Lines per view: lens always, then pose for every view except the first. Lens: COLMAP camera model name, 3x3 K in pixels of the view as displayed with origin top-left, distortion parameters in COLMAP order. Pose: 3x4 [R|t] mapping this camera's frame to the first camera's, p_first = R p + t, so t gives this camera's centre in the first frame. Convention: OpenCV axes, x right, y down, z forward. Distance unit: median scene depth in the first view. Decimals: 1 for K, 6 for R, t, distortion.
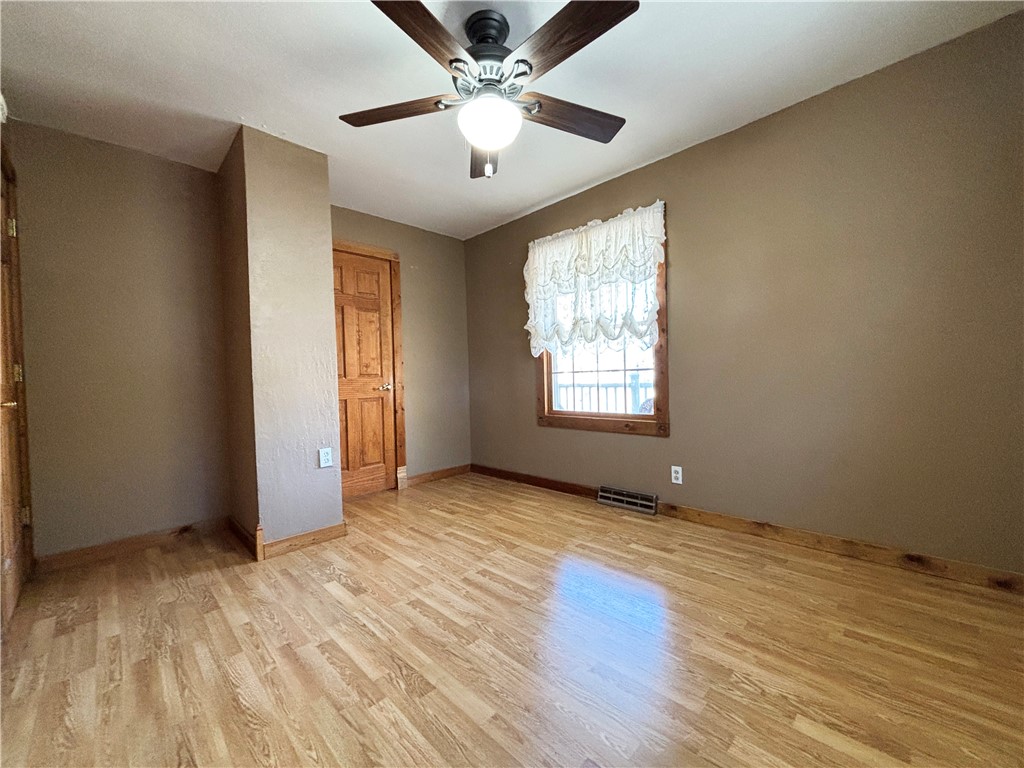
lens RADIAL K [[412.6, 0, 514.5], [0, 412.6, 384.9], [0, 0, 1]] dist [0.001438, -0.000129]
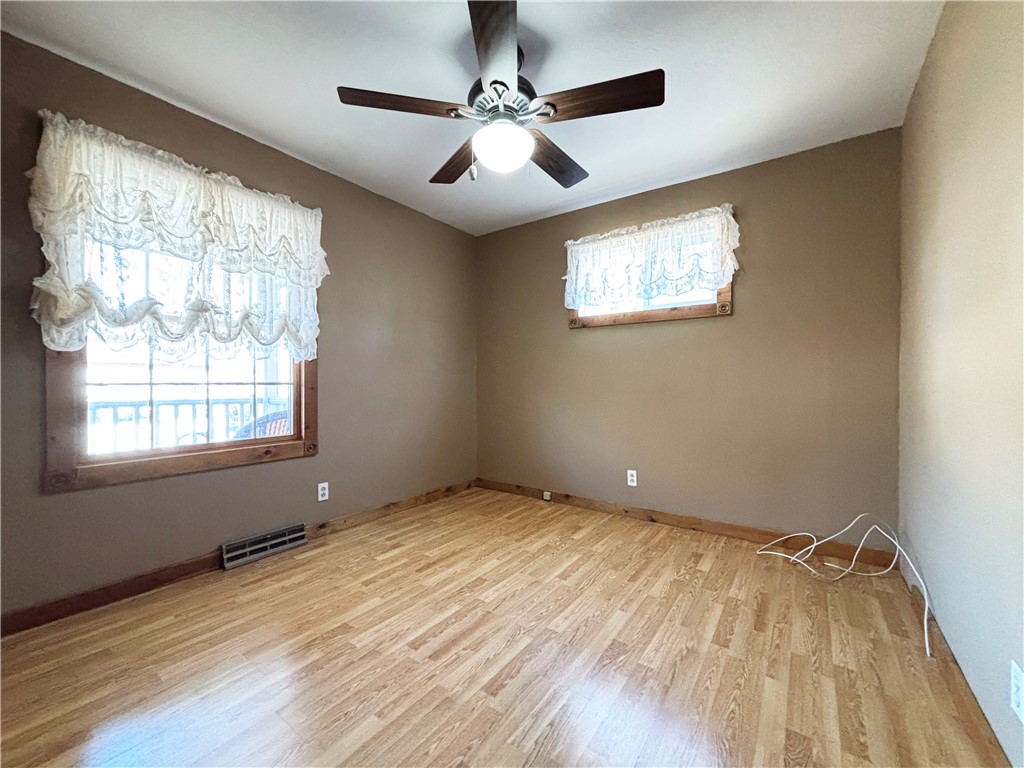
lens RADIAL K [[412.6, 0, 514.5], [0, 412.6, 384.9], [0, 0, 1]] dist [0.001438, -0.000129]
pose [[-0.164185, 0.020829, 0.986210, -0.762879], [0.021798, 0.999610, -0.017483, -0.011102], [-0.986189, 0.018627, -0.164575, 0.815672]]
